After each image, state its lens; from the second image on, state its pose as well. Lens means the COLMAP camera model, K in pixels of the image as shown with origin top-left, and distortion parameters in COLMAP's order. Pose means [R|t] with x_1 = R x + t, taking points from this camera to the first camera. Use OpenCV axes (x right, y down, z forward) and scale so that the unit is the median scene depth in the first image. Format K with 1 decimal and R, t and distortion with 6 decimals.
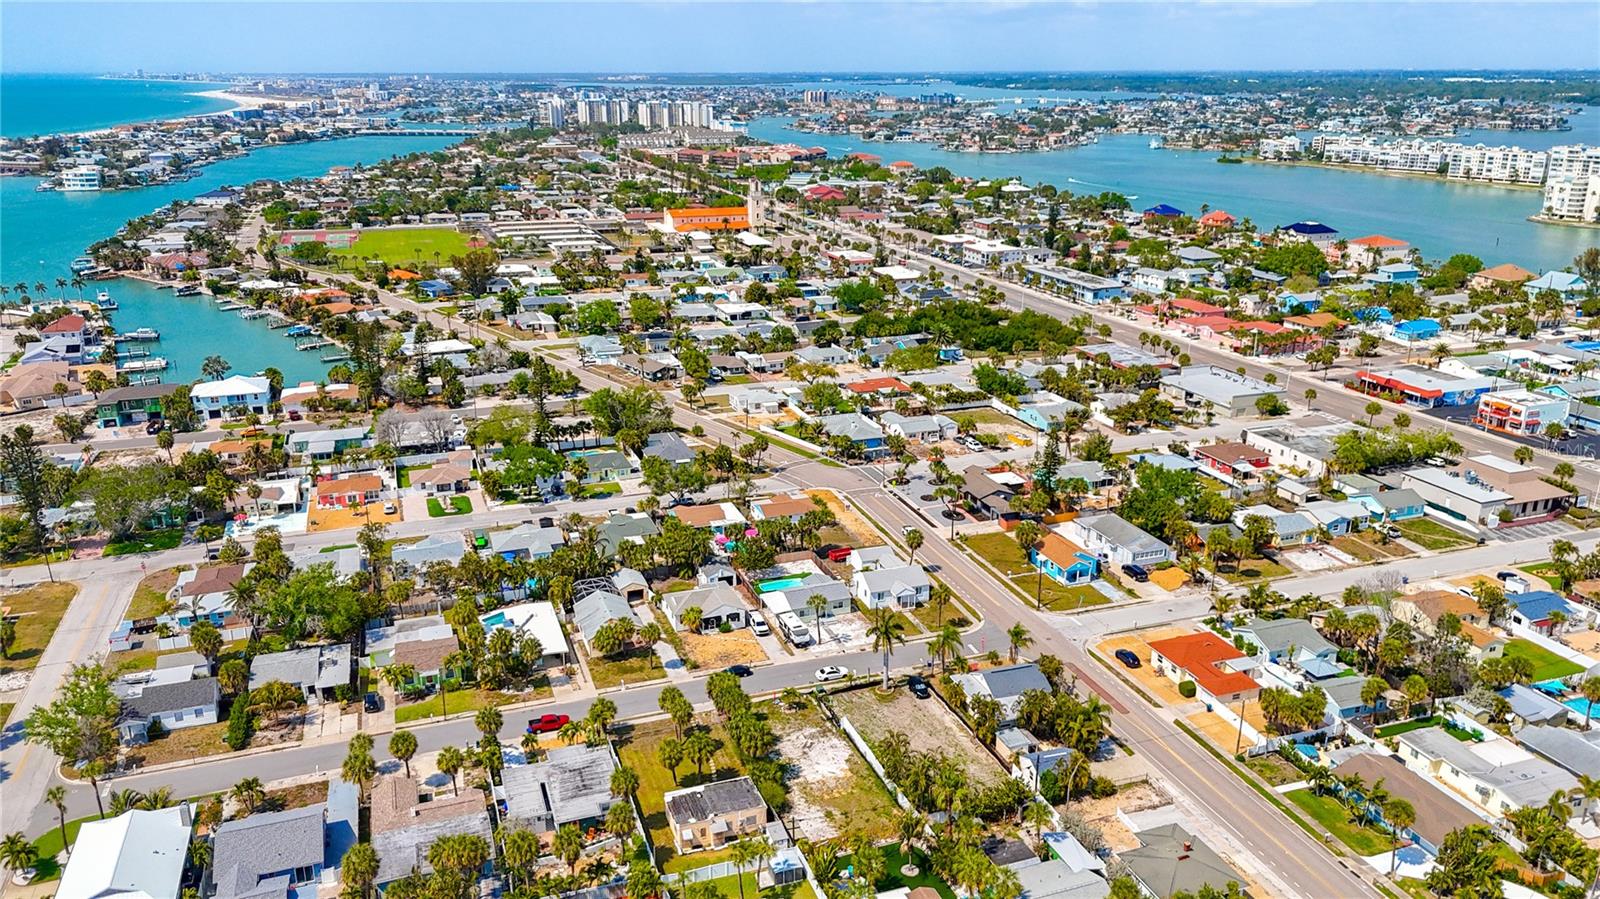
lens RADIAL K [[1174.1, 0, 801.8], [0, 1174.1, 463.5], [0, 0, 1]] dist [0.074266, -0.080594]
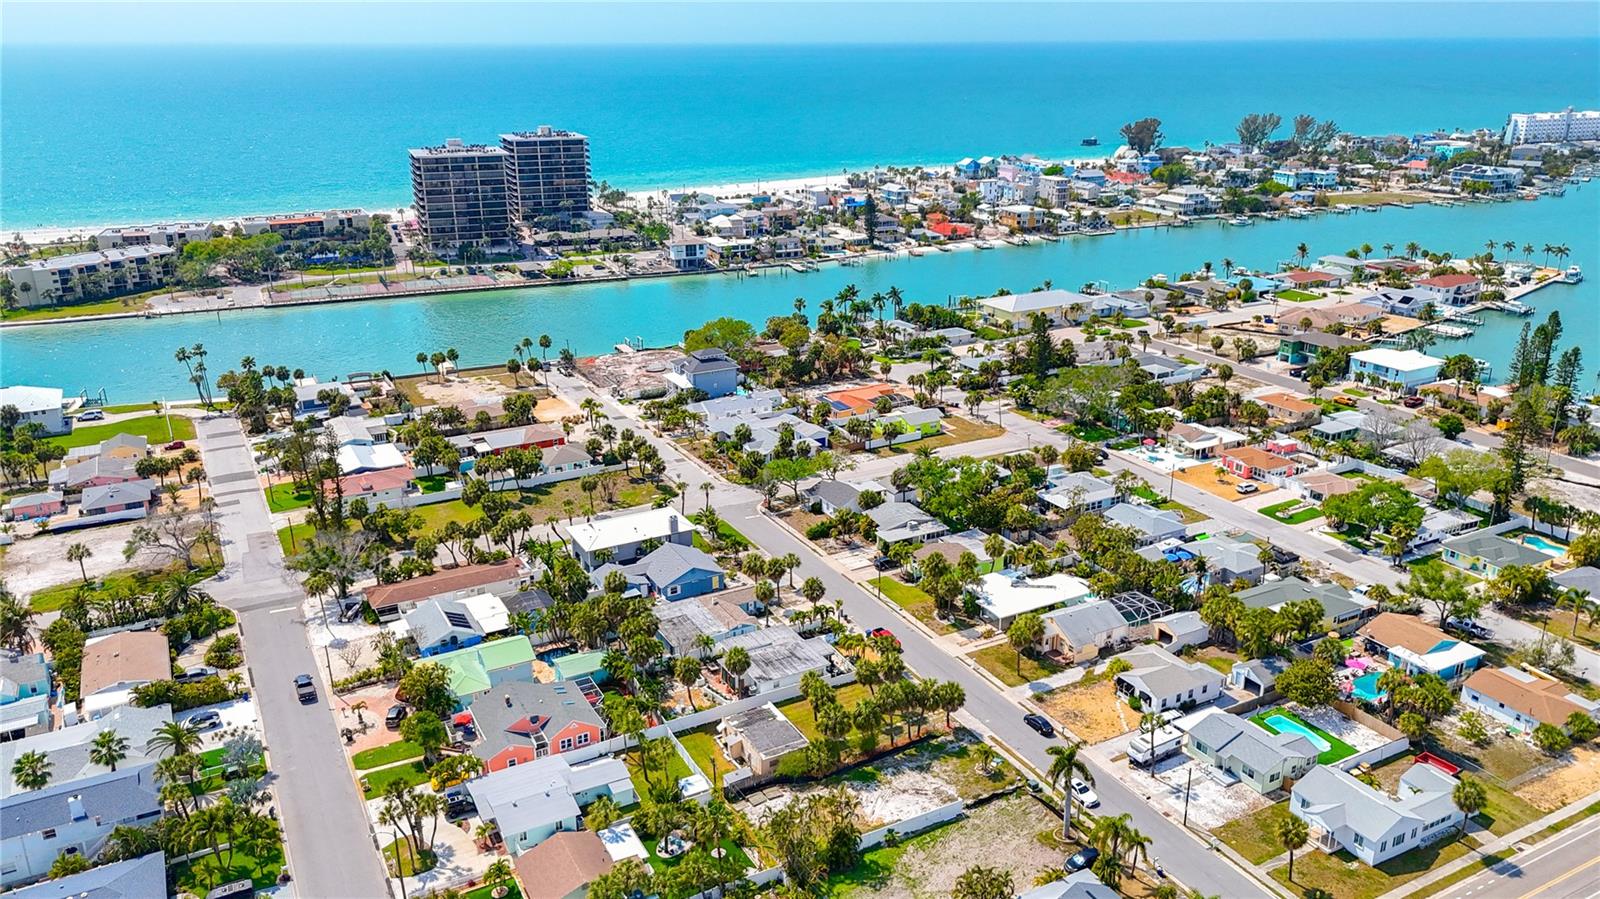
lens RADIAL K [[1168.2, 0, 801.2], [0, 1168.2, 474.7], [0, 0, 1]] dist [0.085633, -0.101327]
pose [[0.158780, 0.346291, -0.924593, 0.402982], [-0.311270, 0.906272, 0.285975, -0.112846], [0.936963, 0.242391, 0.251688, 0.350051]]
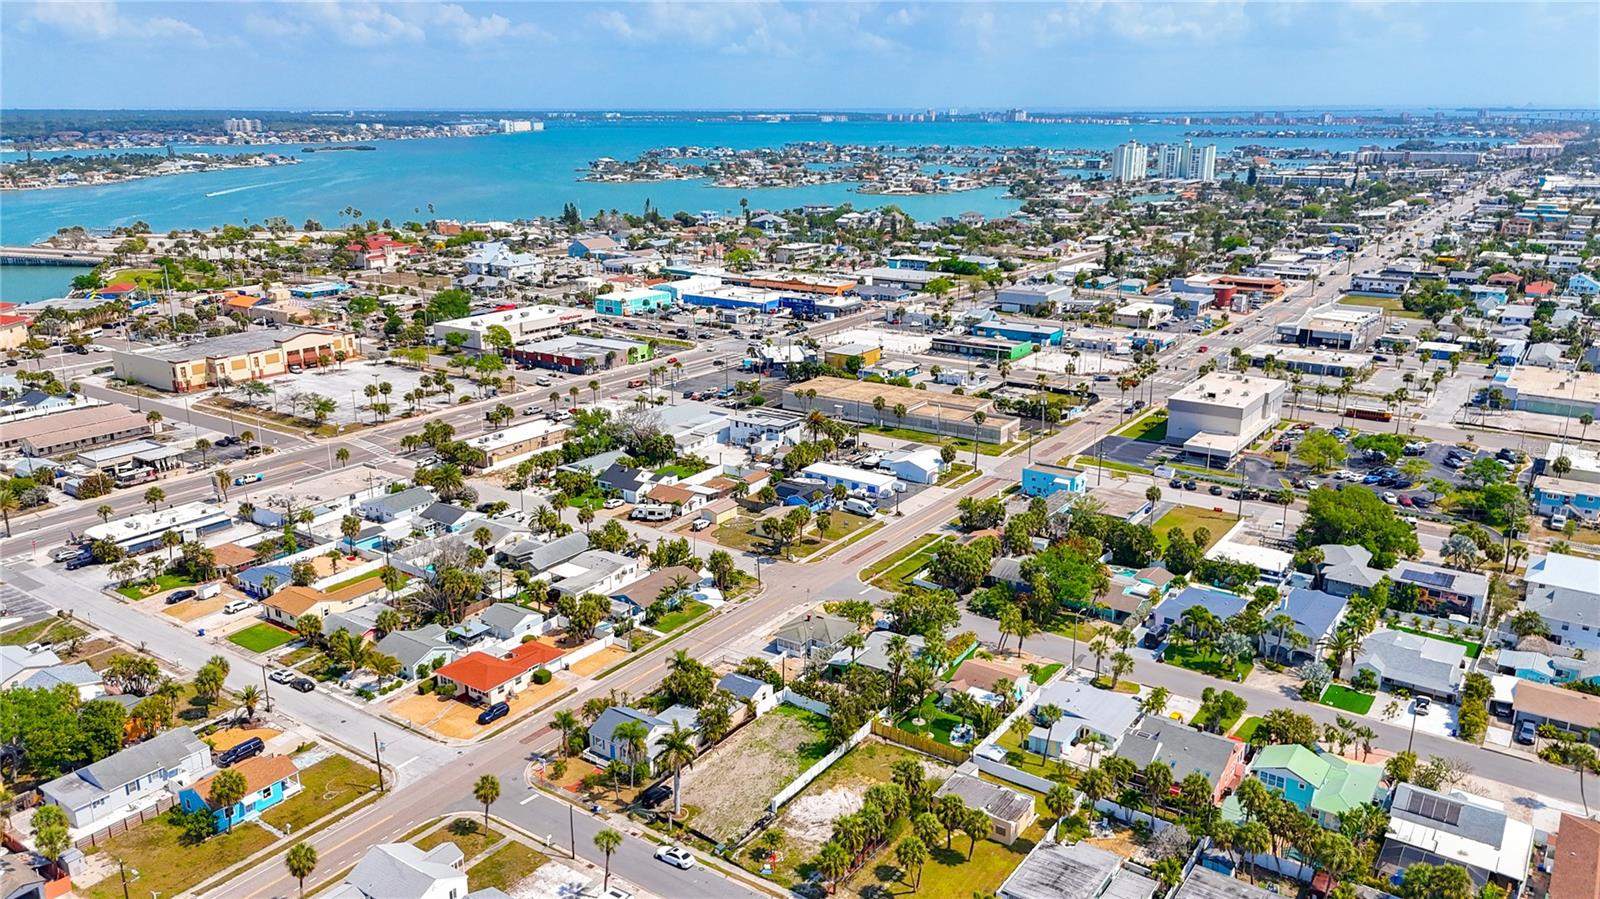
lens RADIAL K [[1174.1, 0, 801.8], [0, 1174.1, 463.5], [0, 0, 1]] dist [0.074266, -0.080594]
pose [[-0.581704, -0.234463, 0.778876, -0.356983], [0.261186, 0.853005, 0.451845, -0.236383], [-0.770326, 0.466271, -0.434958, 0.709101]]
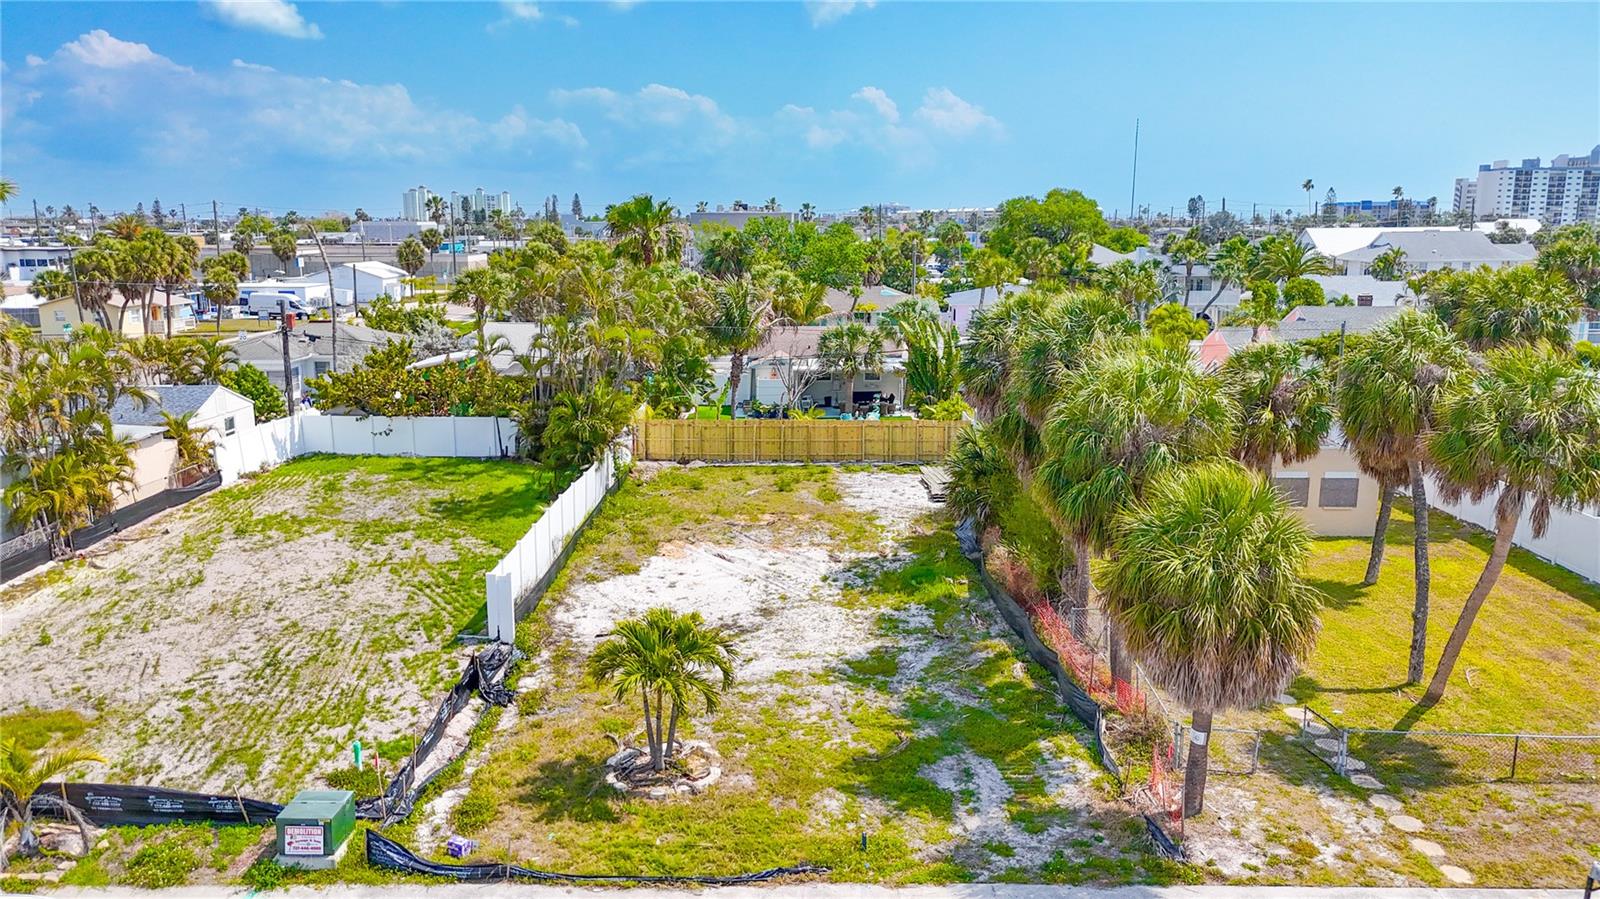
lens RADIAL K [[1168.2, 0, 801.2], [0, 1168.2, 474.7], [0, 0, 1]] dist [0.085633, -0.101327]
pose [[-0.937392, -0.072564, 0.340633, -0.041249], [0.112861, 0.861986, 0.494209, 0.063972], [-0.329483, 0.501712, -0.799829, 0.633037]]
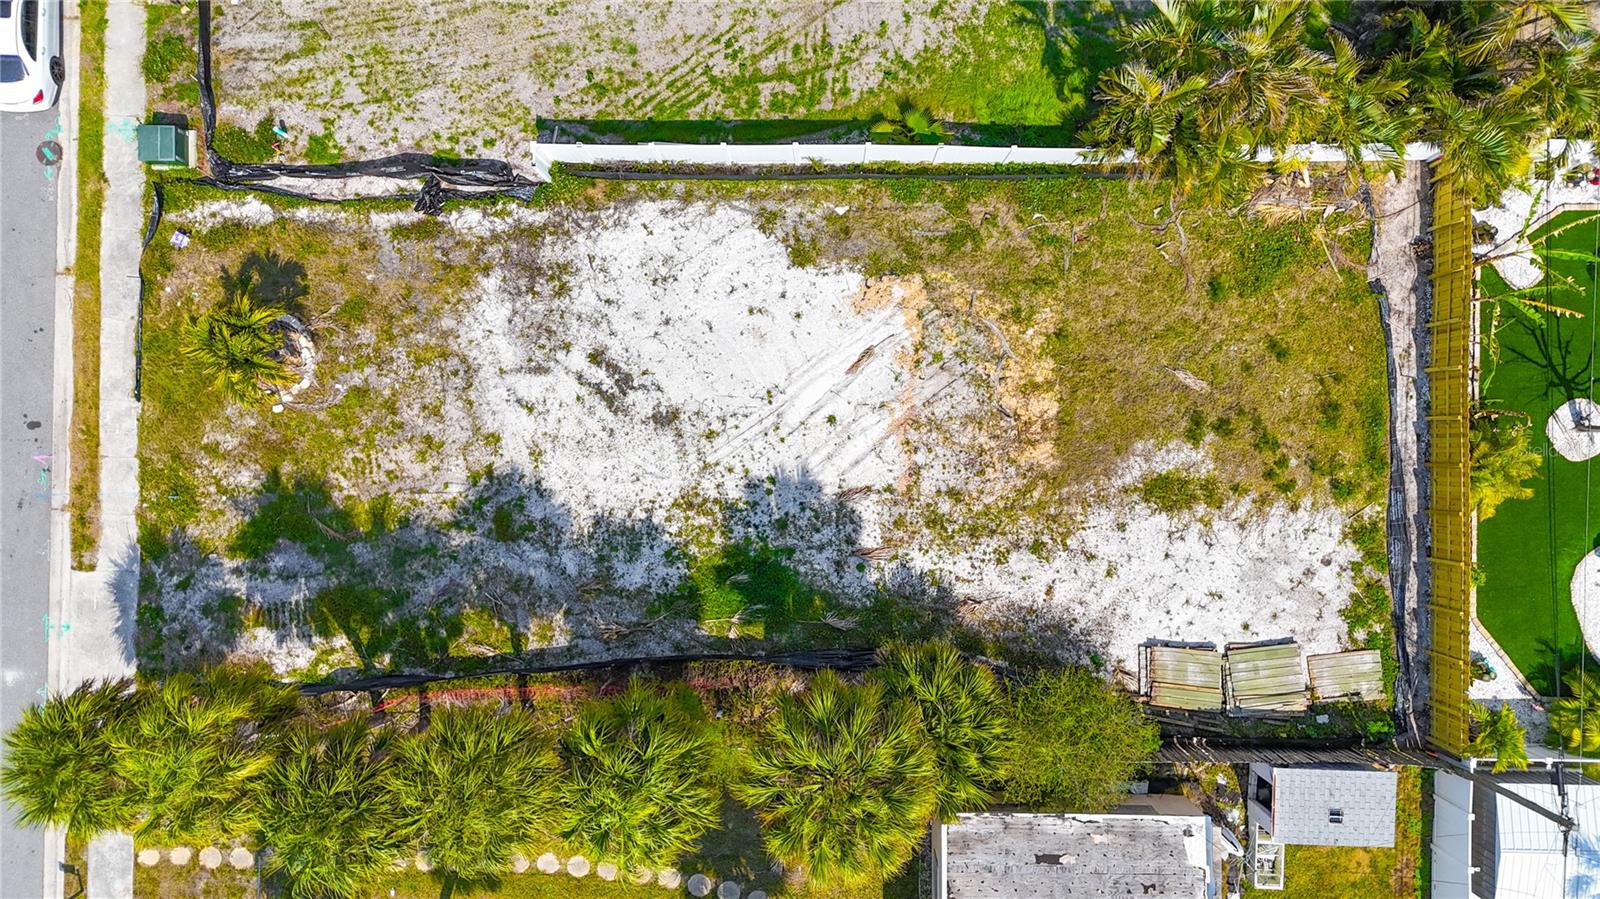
lens RADIAL K [[1174.1, 0, 801.8], [0, 1174.1, 463.5], [0, 0, 1]] dist [0.074266, -0.080594]
pose [[0.343939, -0.938926, -0.011124, 0.003168], [0.320783, 0.106356, 0.941162, 0.030496], [-0.882499, -0.327270, 0.337771, 0.494172]]
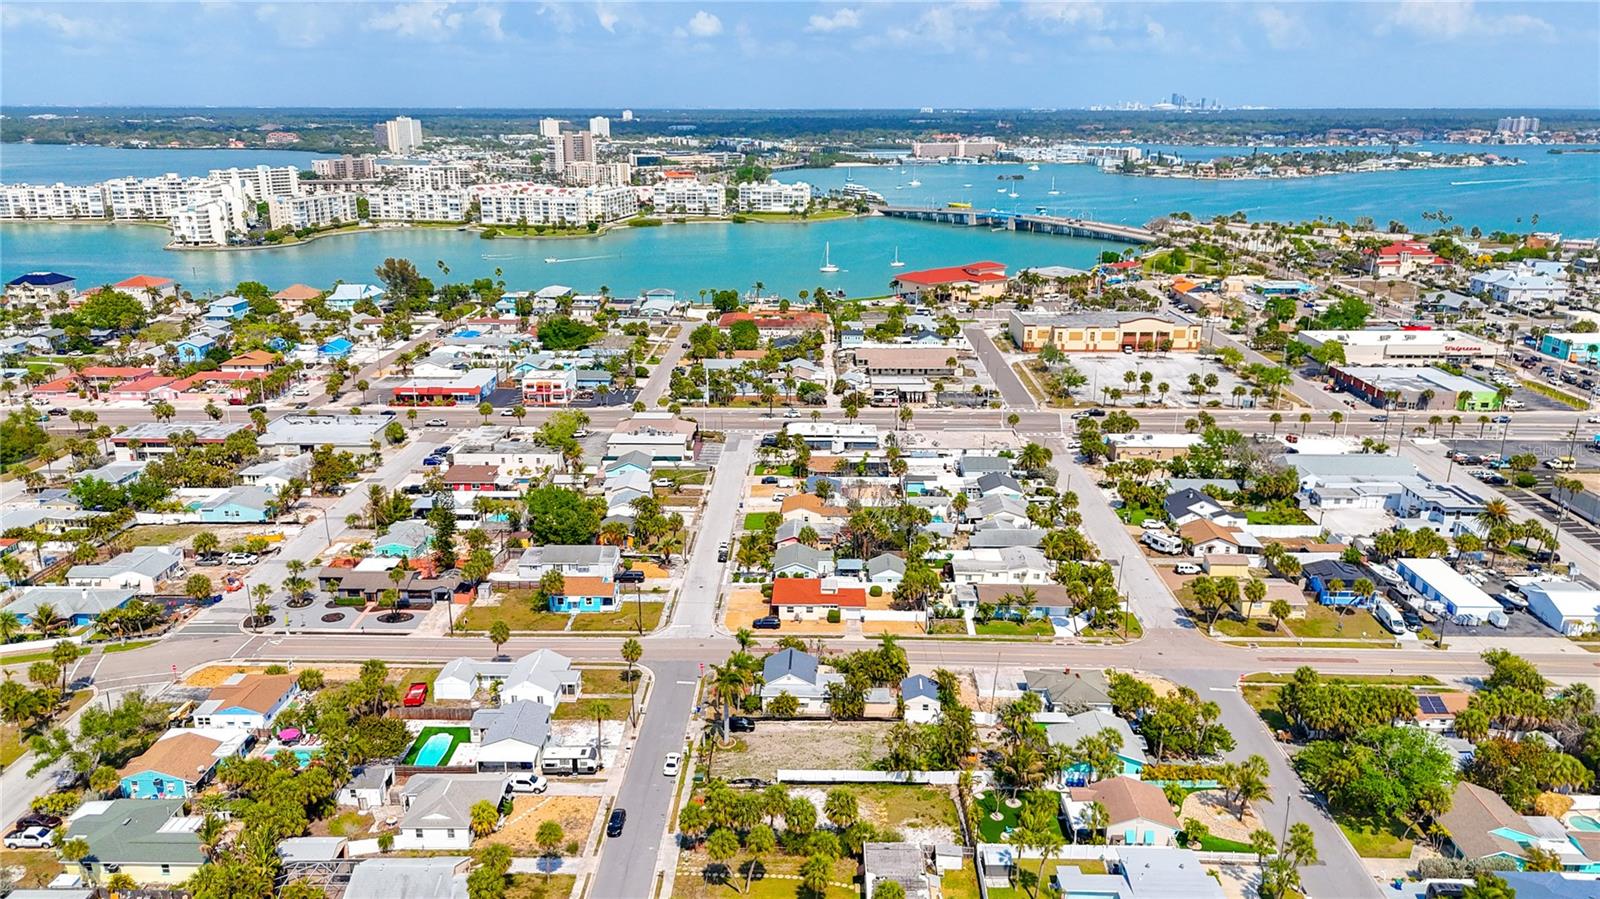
lens RADIAL K [[1174.1, 0, 801.8], [0, 1174.1, 463.5], [0, 0, 1]] dist [0.074266, -0.080594]
pose [[0.352943, -0.271376, 0.895425, -0.421025], [0.296177, 0.940205, 0.168206, -0.098471], [-0.887531, 0.205837, 0.412214, 0.300771]]
